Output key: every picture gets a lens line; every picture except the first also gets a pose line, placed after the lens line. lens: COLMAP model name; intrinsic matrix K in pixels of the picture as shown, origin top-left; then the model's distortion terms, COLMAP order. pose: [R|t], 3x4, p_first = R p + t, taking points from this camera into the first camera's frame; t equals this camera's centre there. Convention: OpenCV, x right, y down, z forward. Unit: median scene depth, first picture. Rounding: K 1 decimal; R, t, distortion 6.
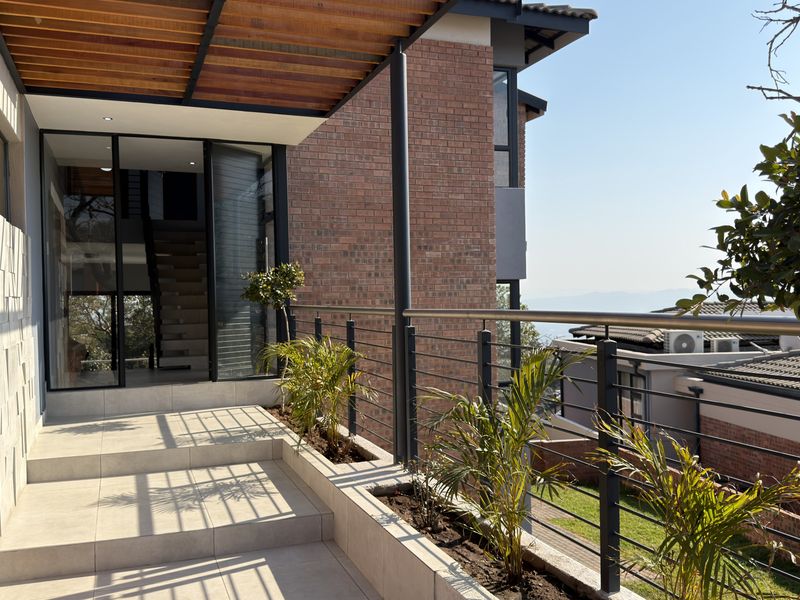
lens RADIAL K [[750.2, 0, 399.5], [0, 750.2, 304.7], [0, 0, 1]] dist [0.148110, -0.312834]
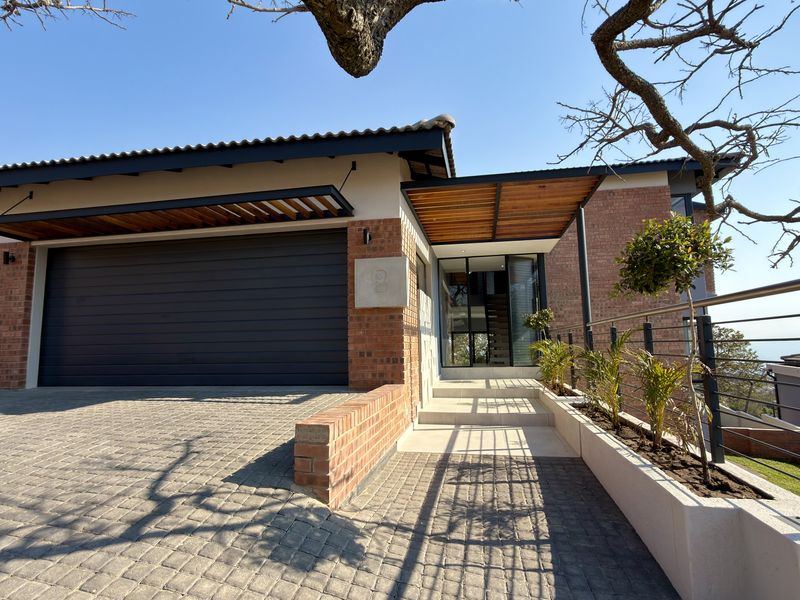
lens RADIAL K [[427.4, 0, 399.4], [0, 427.4, 298.1], [0, 0, 1]] dist [0.018461, 0.000121]
pose [[0.856281, -0.053932, -0.513688, 0.143041], [-0.003396, 0.993924, -0.110012, 0.057052], [0.516500, 0.095946, 0.850895, -0.257717]]
